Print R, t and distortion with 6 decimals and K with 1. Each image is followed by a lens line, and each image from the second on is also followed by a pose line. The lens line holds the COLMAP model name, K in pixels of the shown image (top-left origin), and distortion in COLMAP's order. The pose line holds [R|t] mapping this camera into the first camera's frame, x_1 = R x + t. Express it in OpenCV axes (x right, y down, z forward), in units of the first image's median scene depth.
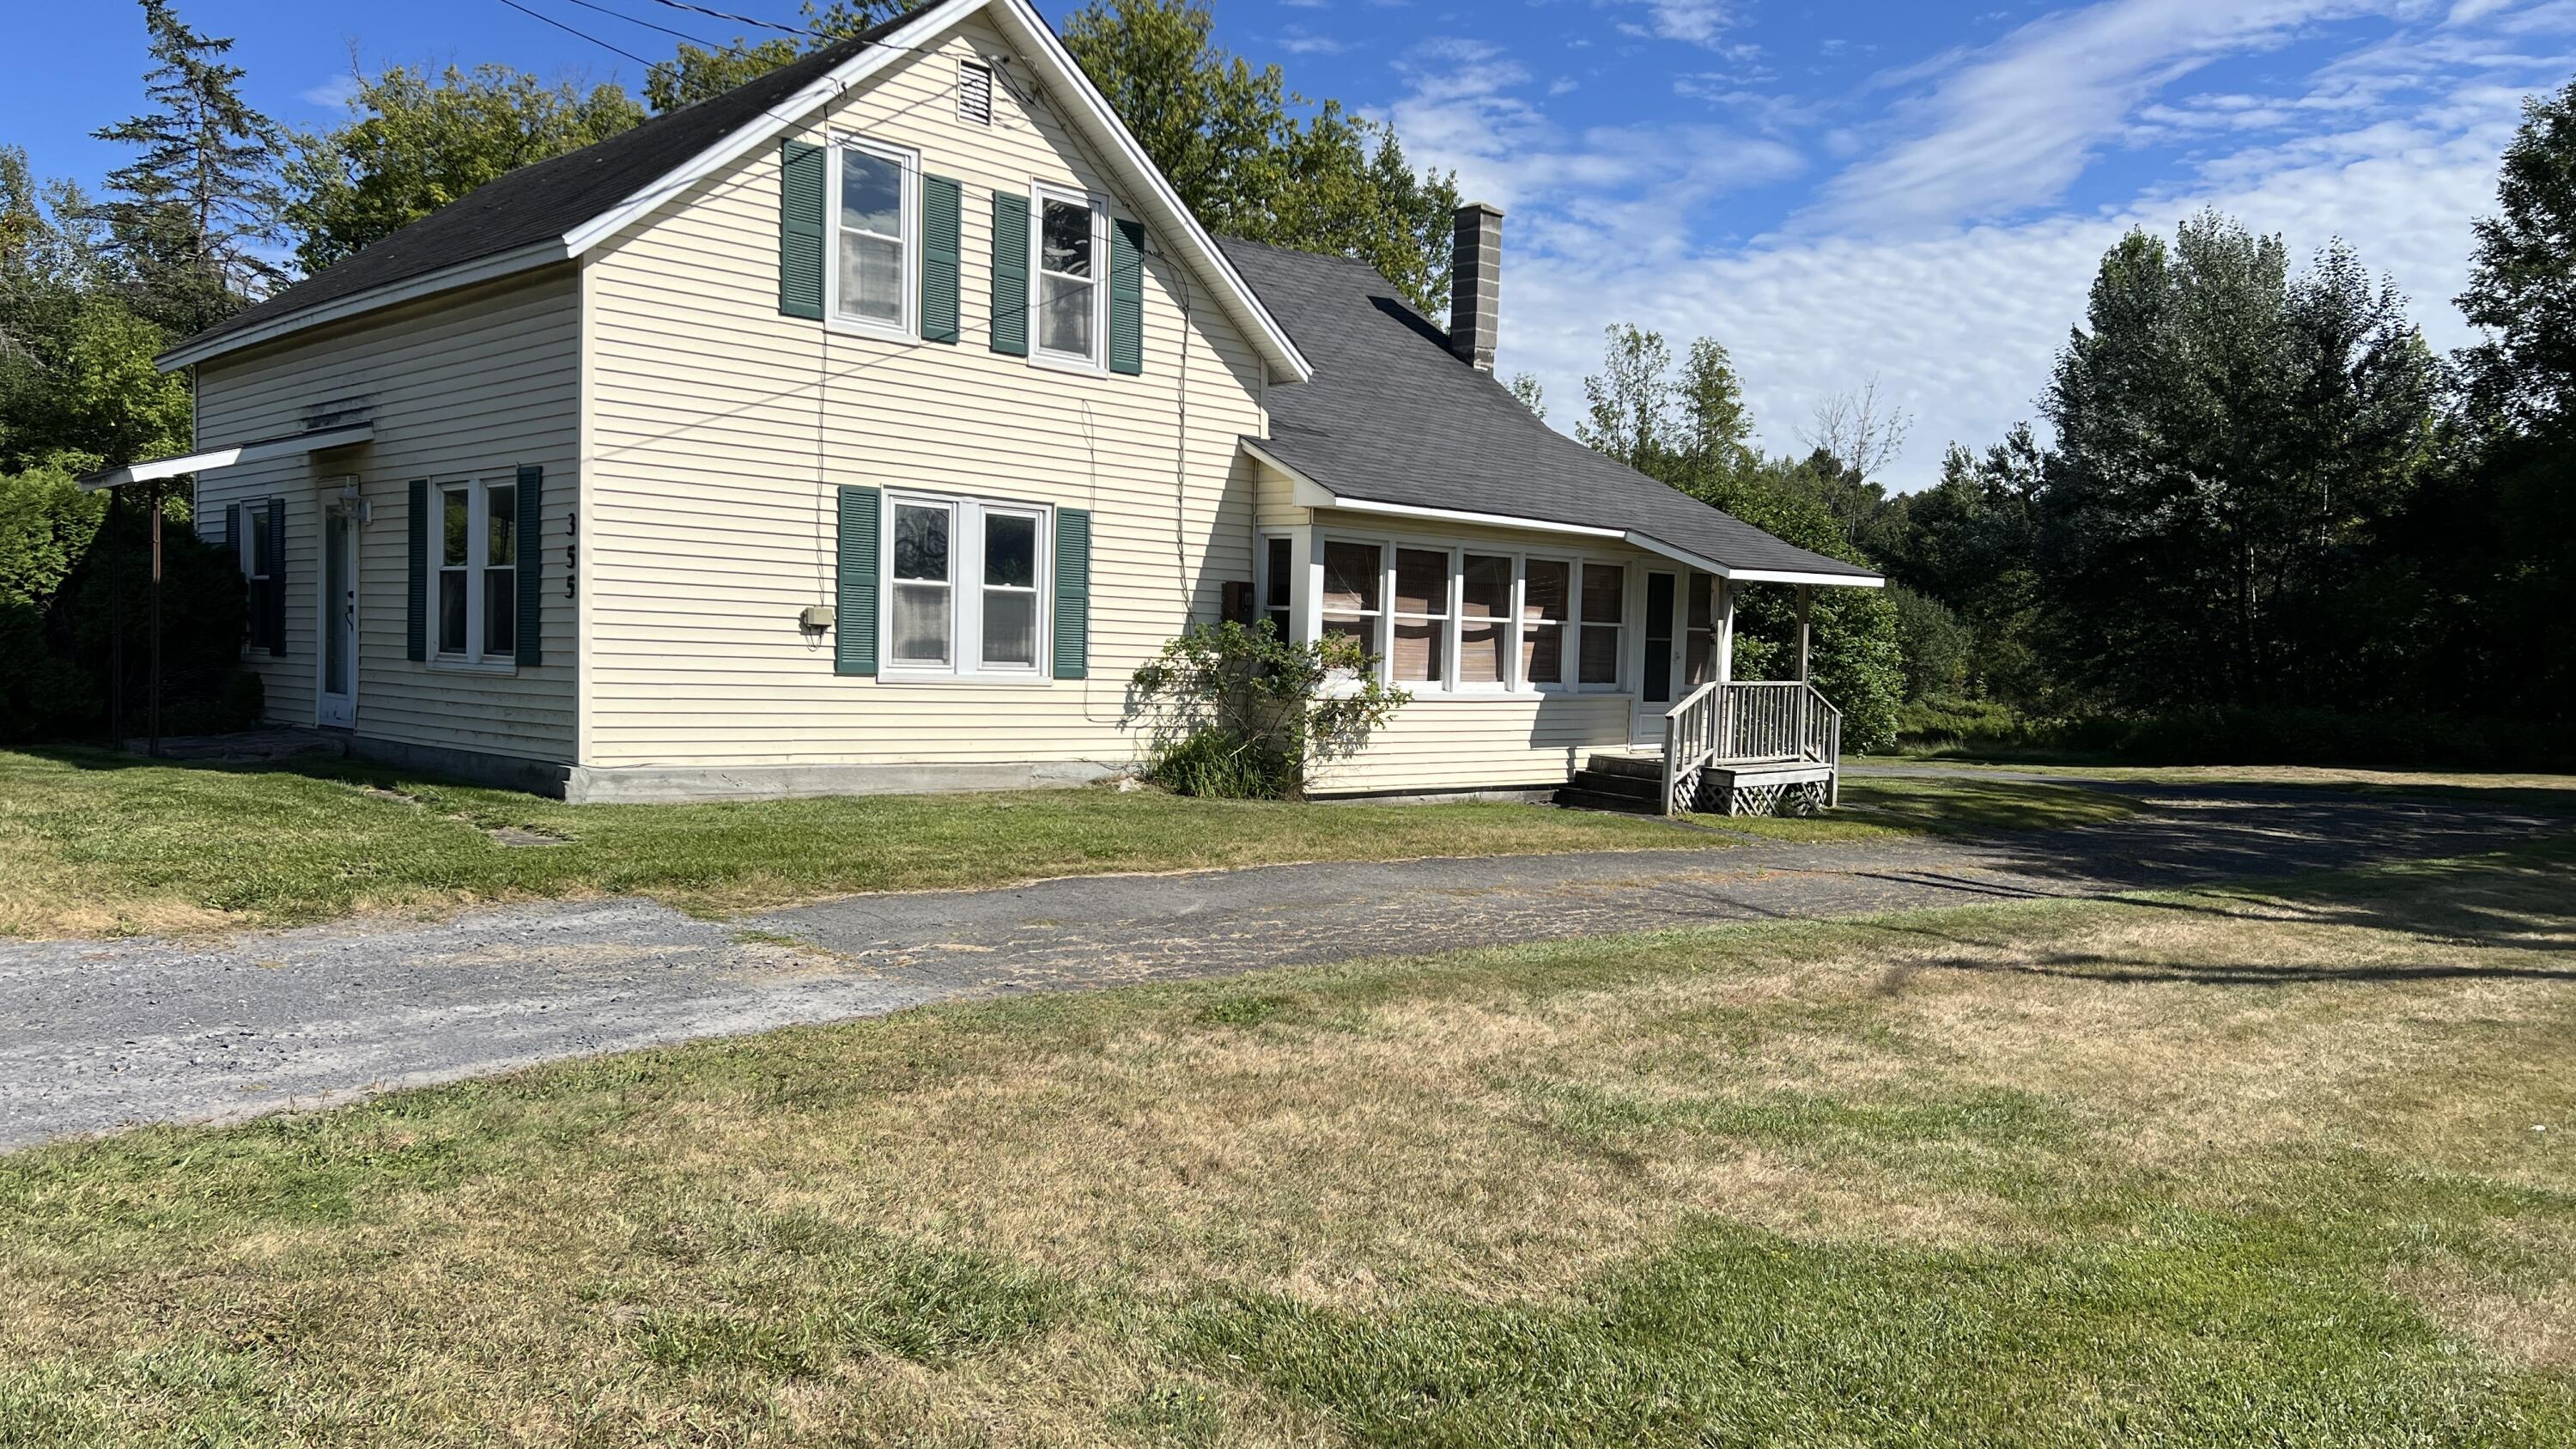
lens RADIAL K [[1913.3, 0, 1282.4], [0, 1913.3, 752.0], [0, 0, 1]] dist [0.059564, -0.055077]
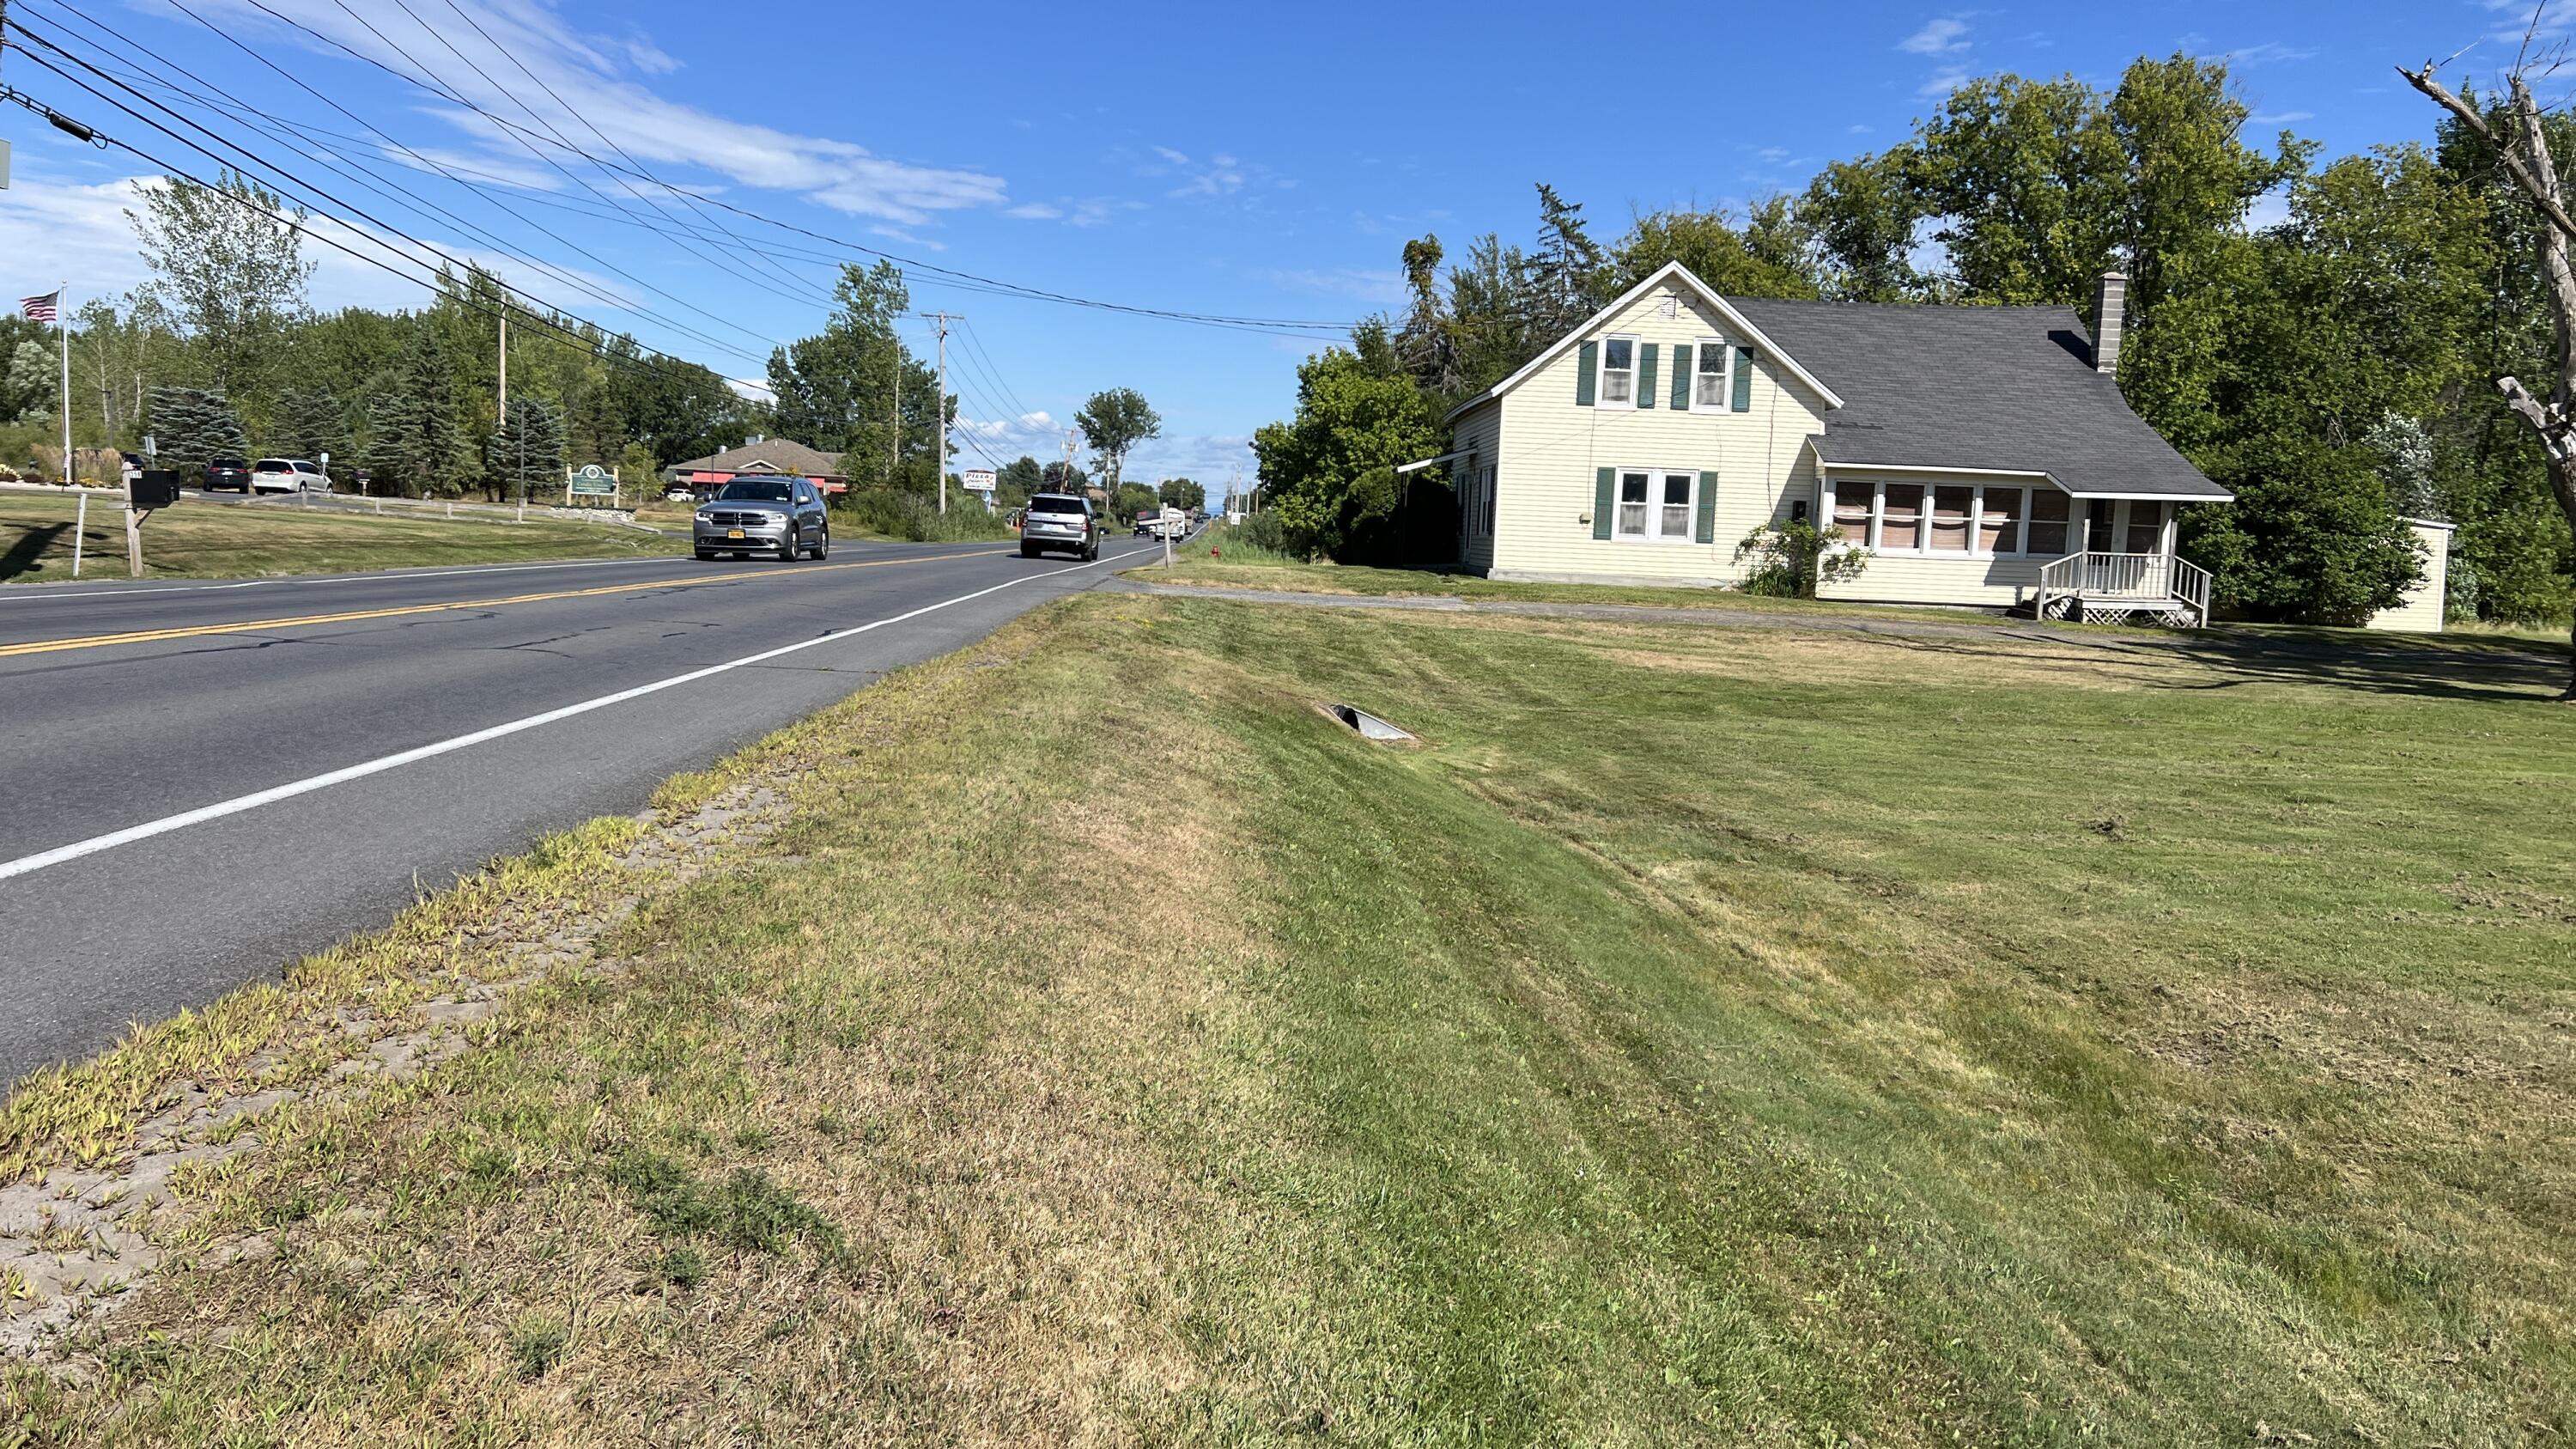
lens RADIAL K [[1913.3, 0, 1300.4], [0, 1913.3, 742.6], [0, 0, 1]] dist [0.059564, -0.055077]
pose [[0.733017, 0.076313, -0.675916, 1.159887], [-0.053479, 0.997076, 0.054576, 0.106446], [0.678105, -0.003858, 0.734955, -1.105923]]
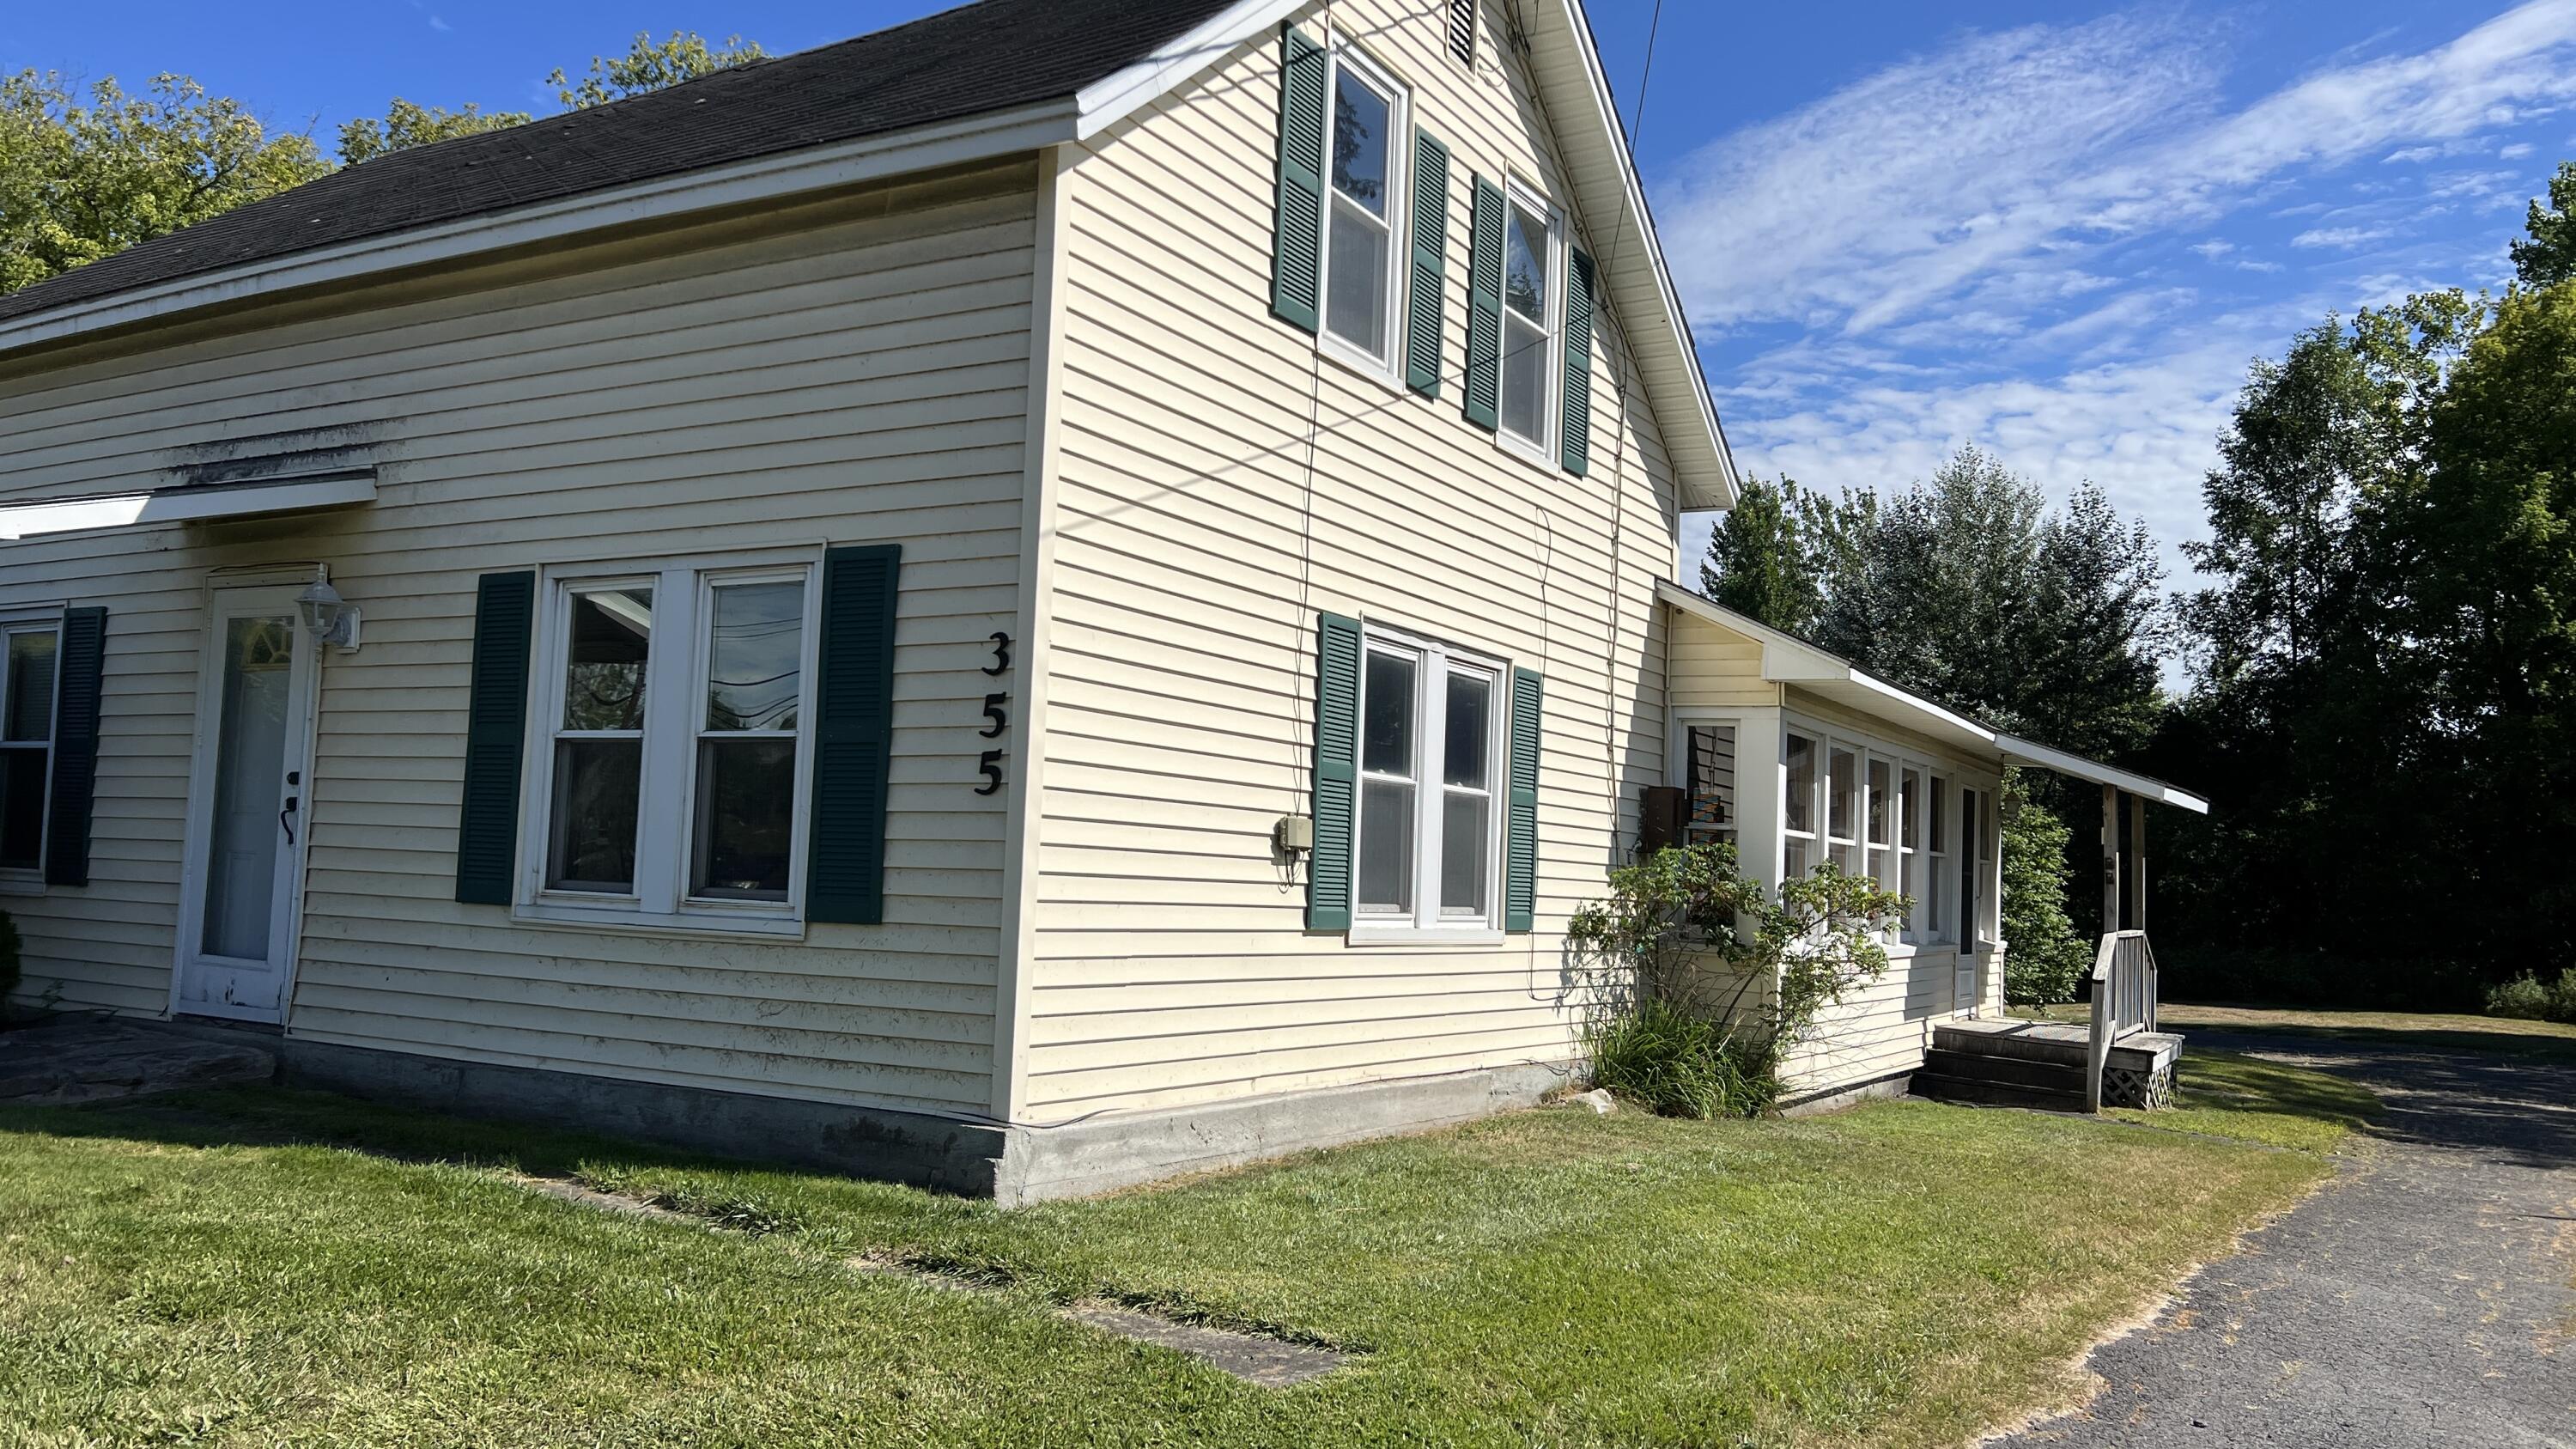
lens RADIAL K [[1913.3, 0, 1301.9], [0, 1913.3, 752.7], [0, 0, 1]] dist [0.059564, -0.055077]
pose [[0.966728, 0.027548, 0.254319, -0.345770], [0.000354, 0.994039, -0.109021, -0.028639], [-0.255806, 0.105483, 0.960956, 0.399635]]
